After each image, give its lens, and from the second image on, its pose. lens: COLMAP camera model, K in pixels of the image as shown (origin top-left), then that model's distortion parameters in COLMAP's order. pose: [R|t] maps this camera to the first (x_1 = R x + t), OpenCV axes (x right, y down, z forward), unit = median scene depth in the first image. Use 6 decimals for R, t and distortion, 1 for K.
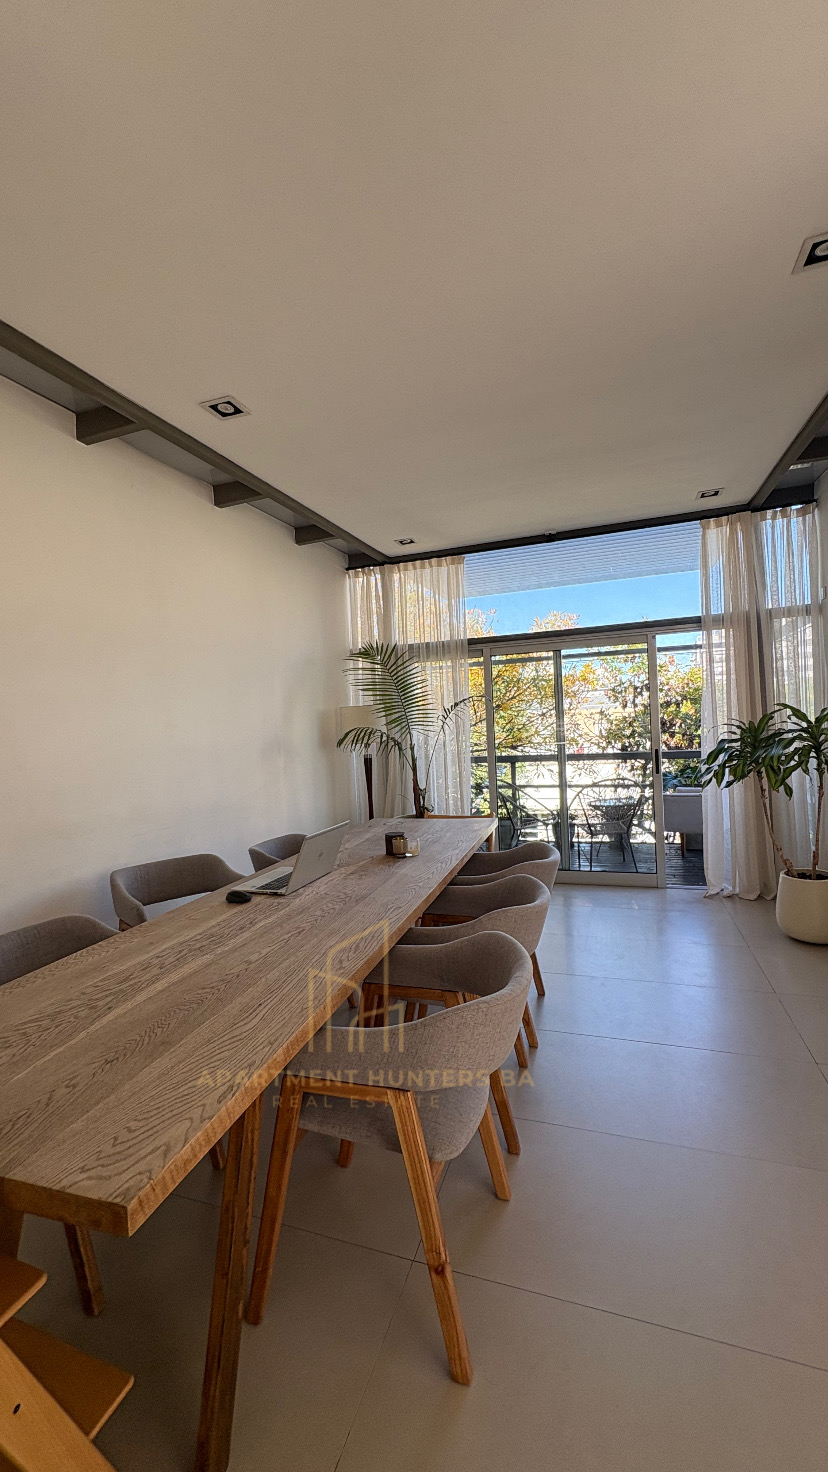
lens RADIAL K [[586.1, 0, 415.3], [0, 586.1, 737.1], [0, 0, 1]] dist [-0.000375, 0.000376]
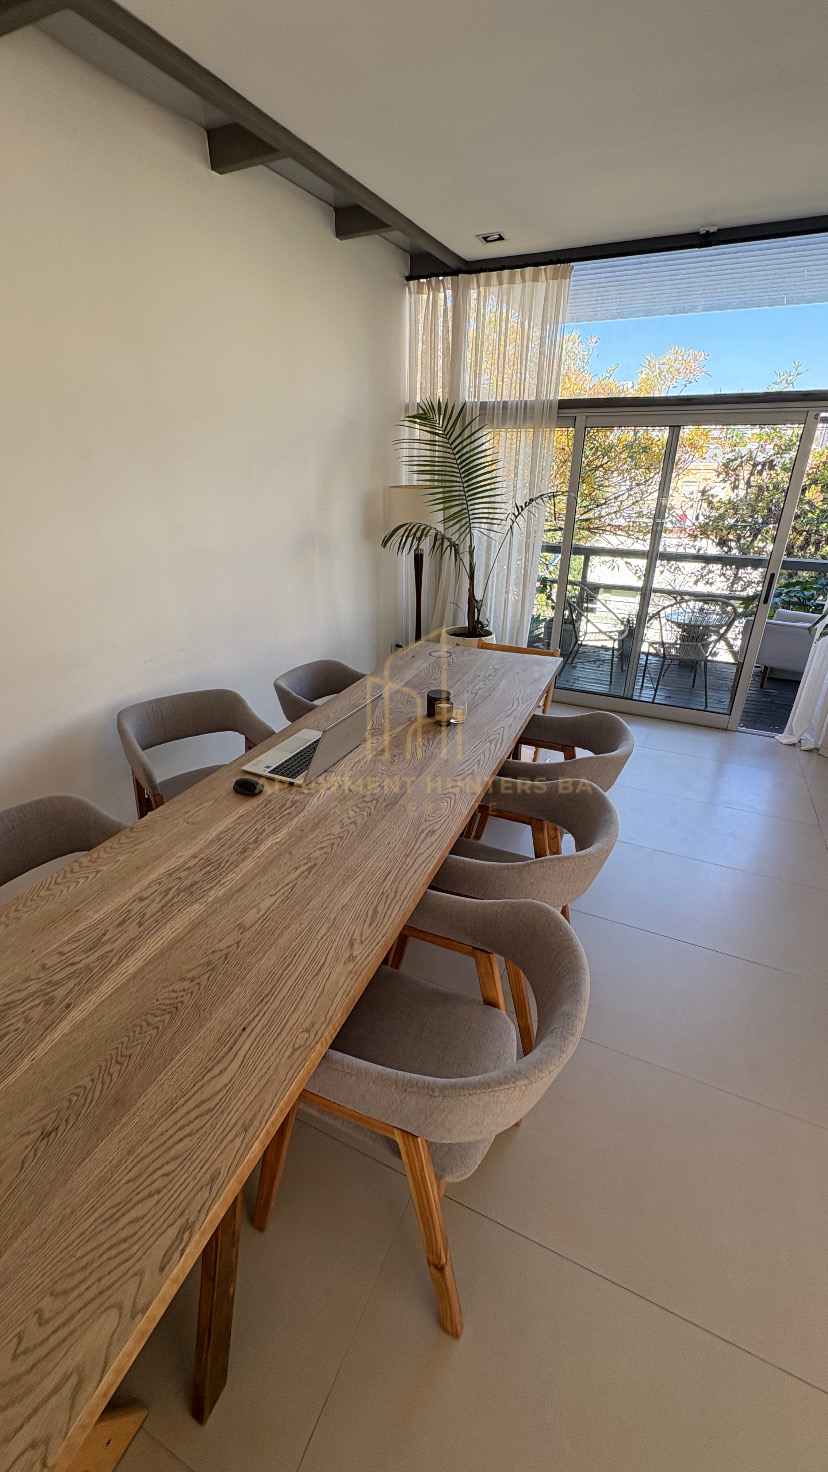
lens RADIAL K [[586.1, 0, 415.5], [0, 586.1, 739.4], [0, 0, 1]] dist [-0.000375, 0.000376]
pose [[0.993252, 0.095678, -0.065544, -0.004424], [-0.061235, 0.912606, 0.404228, -0.072493], [0.098492, -0.397487, 0.912307, 0.129891]]
